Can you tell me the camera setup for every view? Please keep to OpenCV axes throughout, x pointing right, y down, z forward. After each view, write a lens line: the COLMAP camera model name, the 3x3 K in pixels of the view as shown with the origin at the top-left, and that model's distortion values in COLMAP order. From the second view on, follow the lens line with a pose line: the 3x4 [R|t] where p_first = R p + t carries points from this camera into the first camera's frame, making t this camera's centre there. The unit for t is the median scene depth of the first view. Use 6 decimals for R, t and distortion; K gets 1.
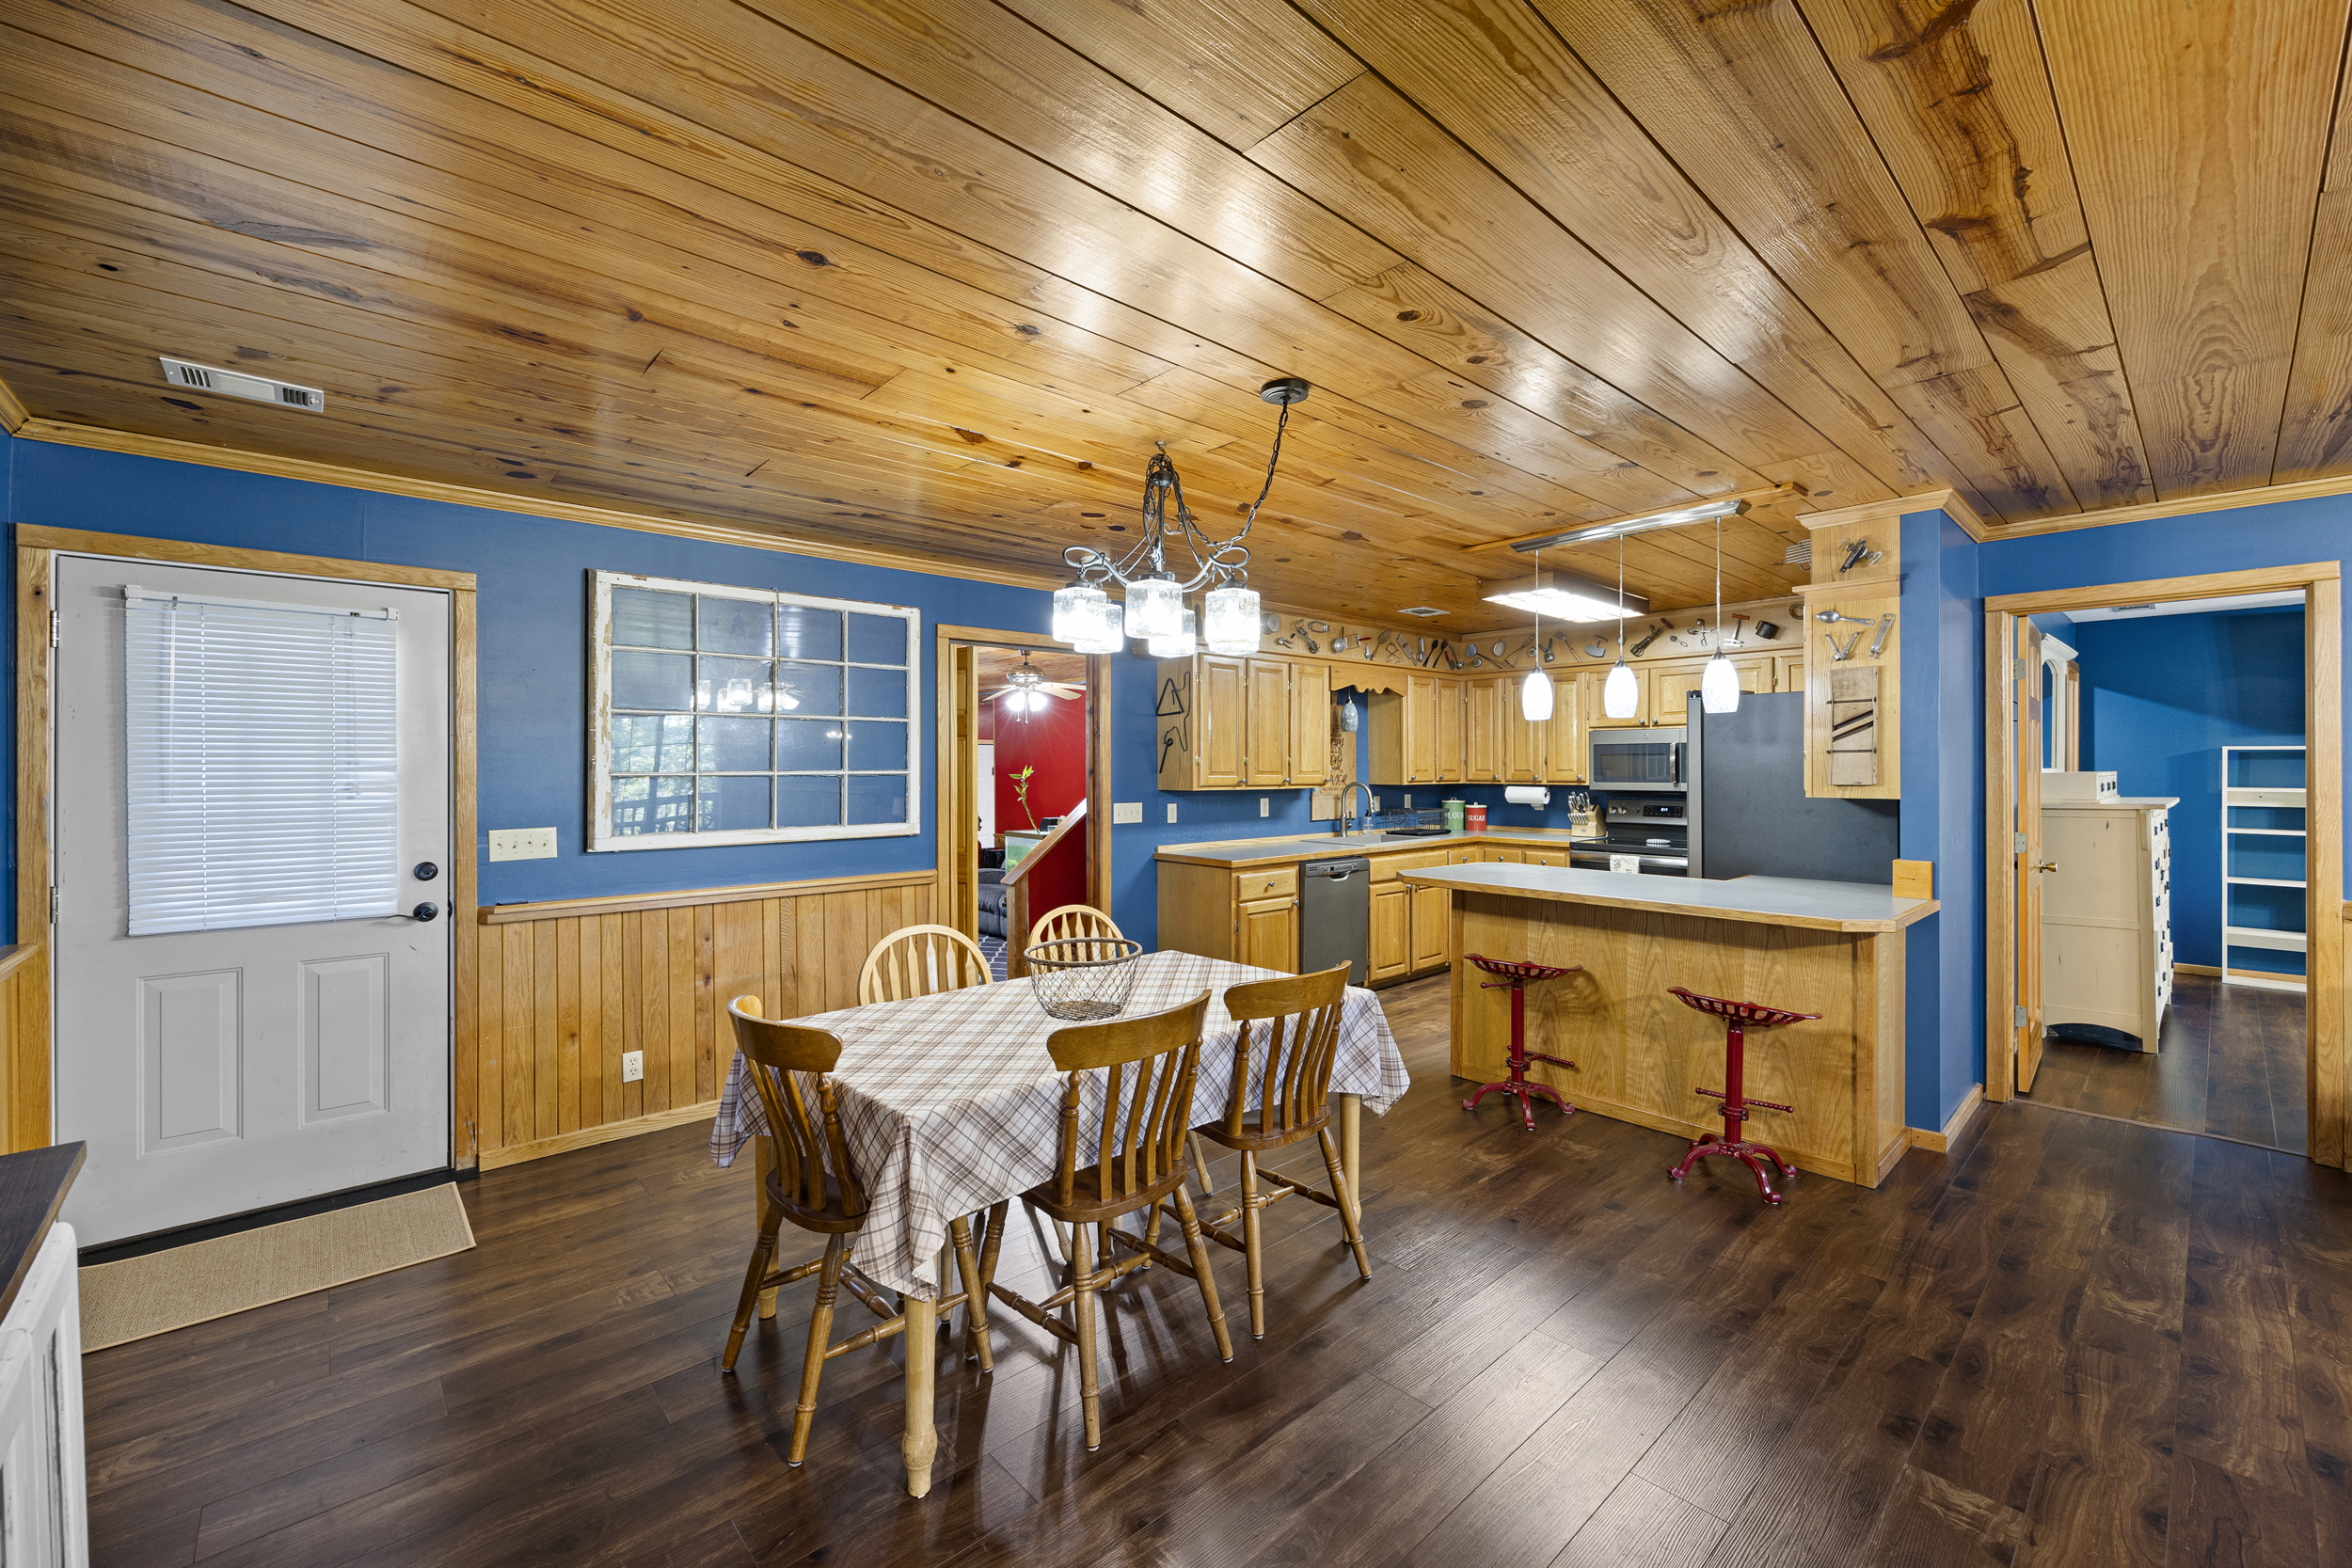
lens RADIAL K [[948.9, 0, 1177.1], [0, 948.9, 765.8], [0, 0, 1]] dist [-0.003250, -0.000243]
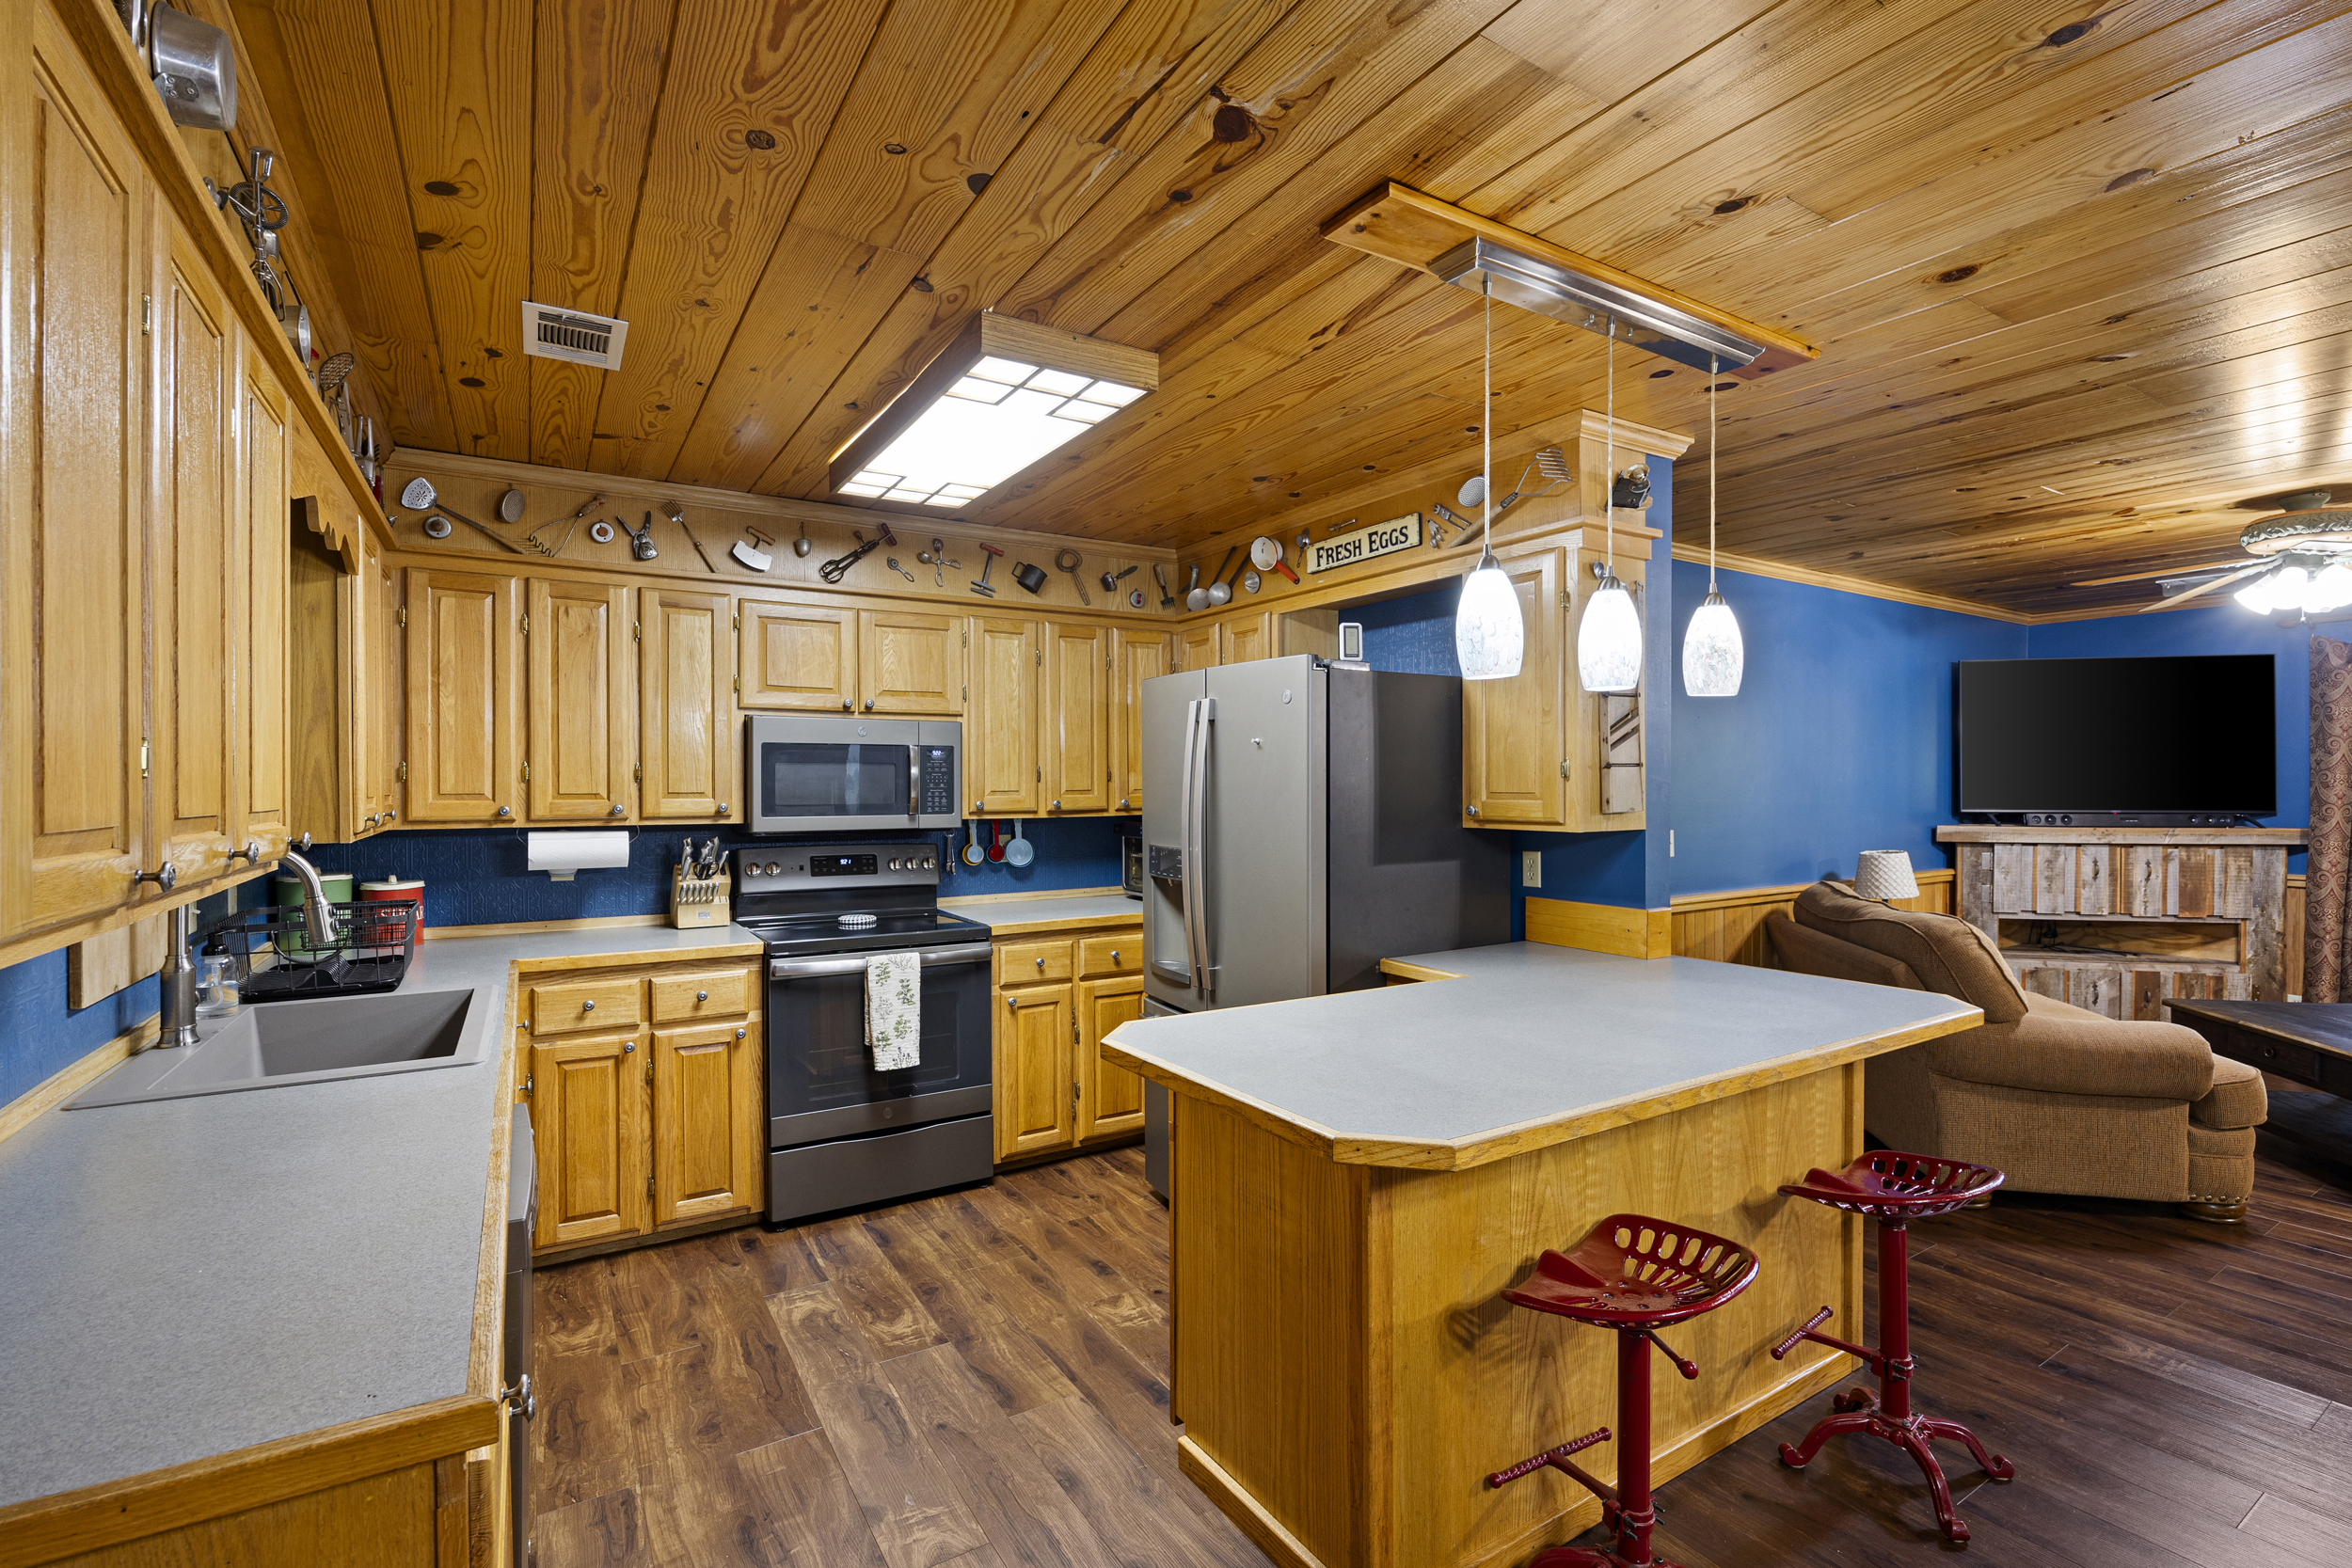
lens RADIAL K [[1059.8, 0, 1180.6], [0, 1059.8, 784.7], [0, 0, 1]] dist [-0.015400, 0.002668]
pose [[0.176138, -0.000623, 0.984365, -0.131093], [-0.000178, 1.000000, 0.000665, -0.000772], [-0.984366, -0.000293, 0.176137, 1.170613]]
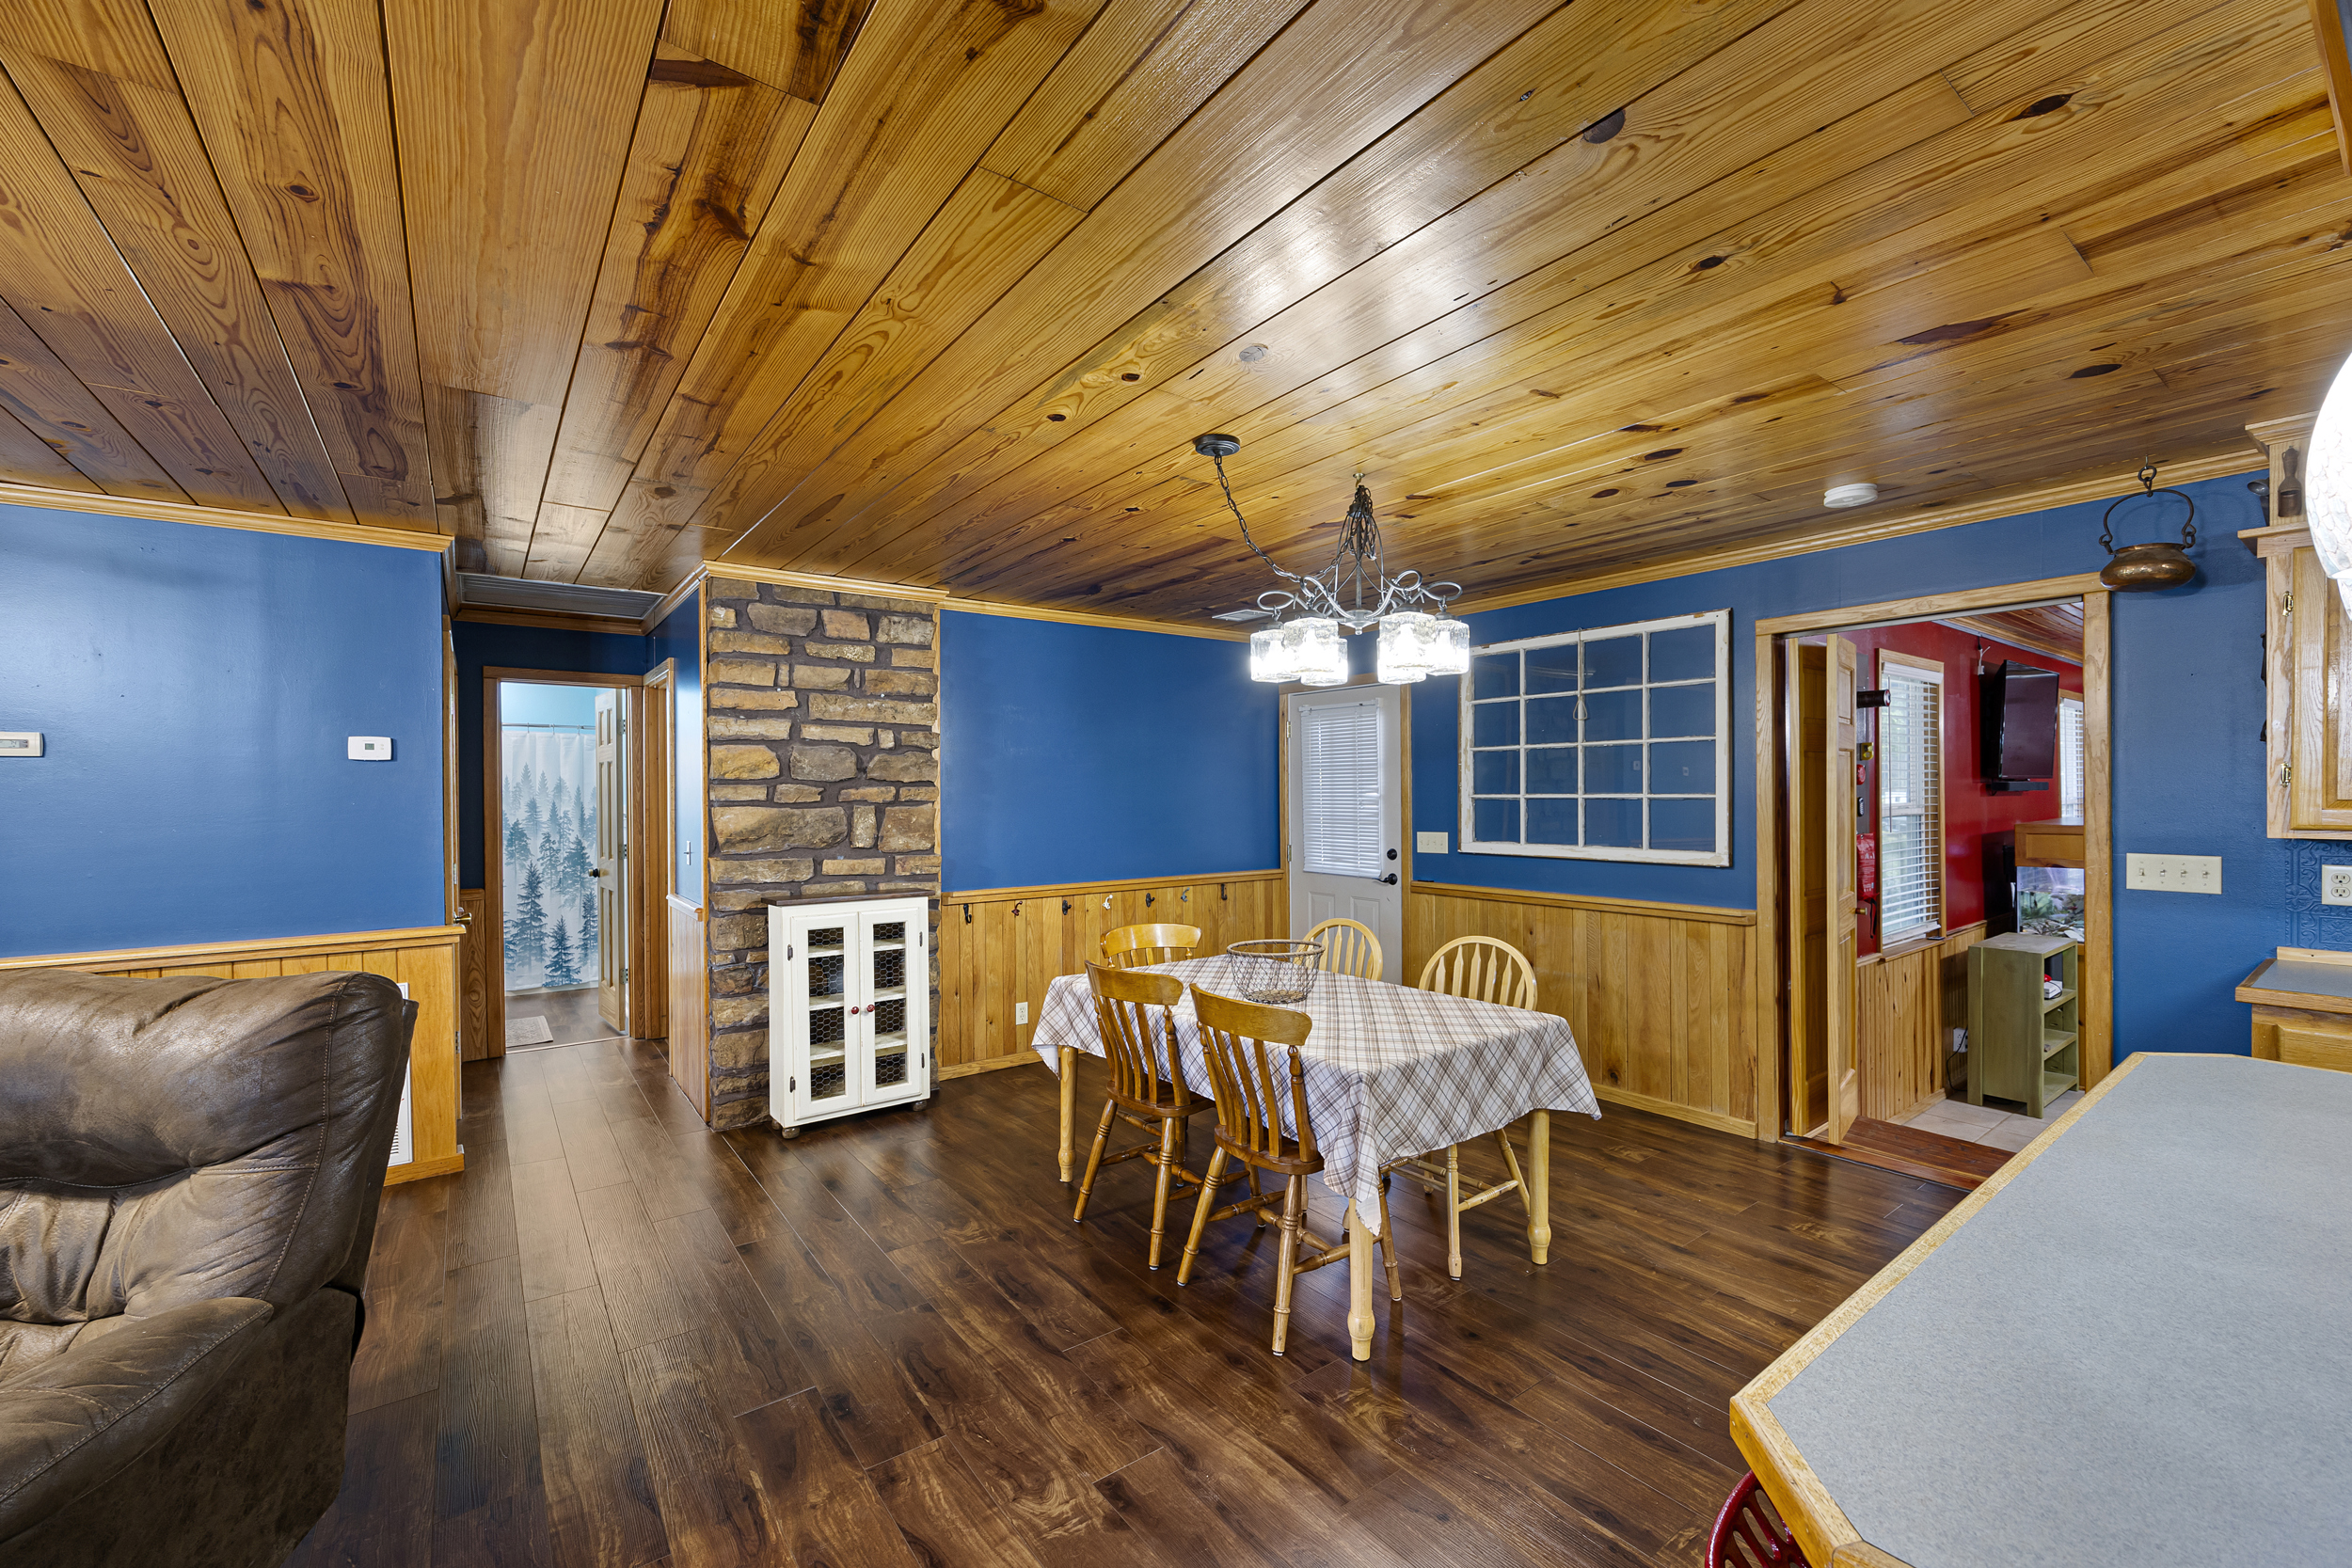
lens RADIAL K [[958.9, 0, 1184.3], [0, 958.9, 799.5], [0, 0, 1]] dist [0.000846, -0.001826]
pose [[-0.090675, 0.012982, -0.995796, 0.796395], [0.009265, 0.999883, 0.012191, -0.006722], [0.995837, -0.008121, -0.090785, 0.703520]]
